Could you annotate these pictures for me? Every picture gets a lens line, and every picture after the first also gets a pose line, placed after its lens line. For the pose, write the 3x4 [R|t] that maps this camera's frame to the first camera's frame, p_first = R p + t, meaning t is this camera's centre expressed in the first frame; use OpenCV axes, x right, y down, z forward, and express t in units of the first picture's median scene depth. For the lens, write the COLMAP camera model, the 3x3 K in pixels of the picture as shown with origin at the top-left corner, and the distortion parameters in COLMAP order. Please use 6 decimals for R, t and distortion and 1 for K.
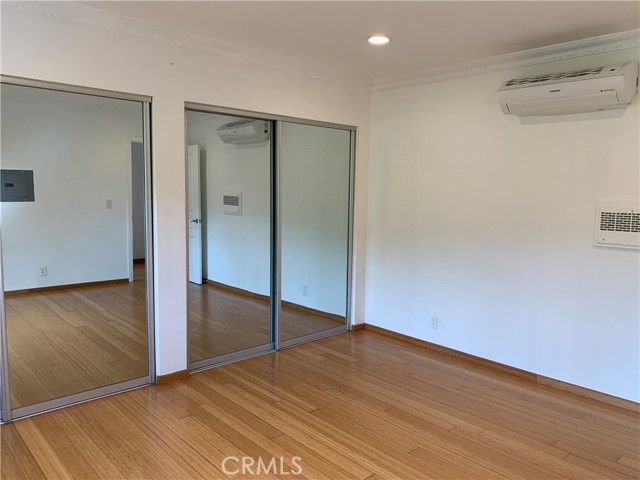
lens RADIAL K [[488.4, 0, 324.2], [0, 488.4, 240.8], [0, 0, 1]] dist [0.045936, -0.061109]
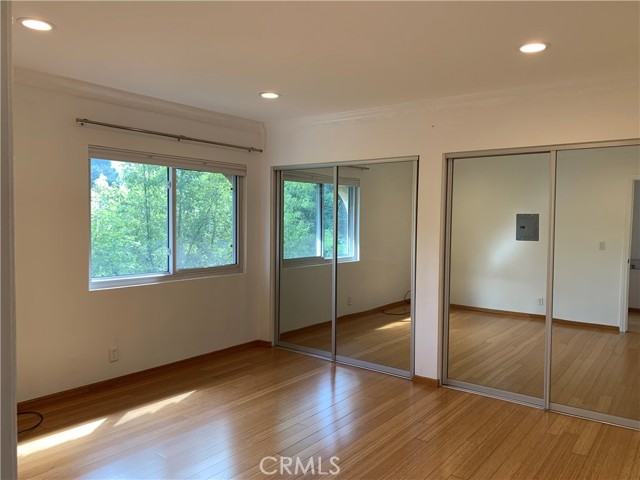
lens RADIAL K [[488.4, 0, 324.2], [0, 488.4, 240.8], [0, 0, 1]] dist [0.045936, -0.061109]
pose [[0.158999, 0.015347, -0.987159, 0.867724], [-0.113331, 0.993553, -0.002807, -0.033850], [0.980752, 0.112323, 0.159713, 0.549151]]
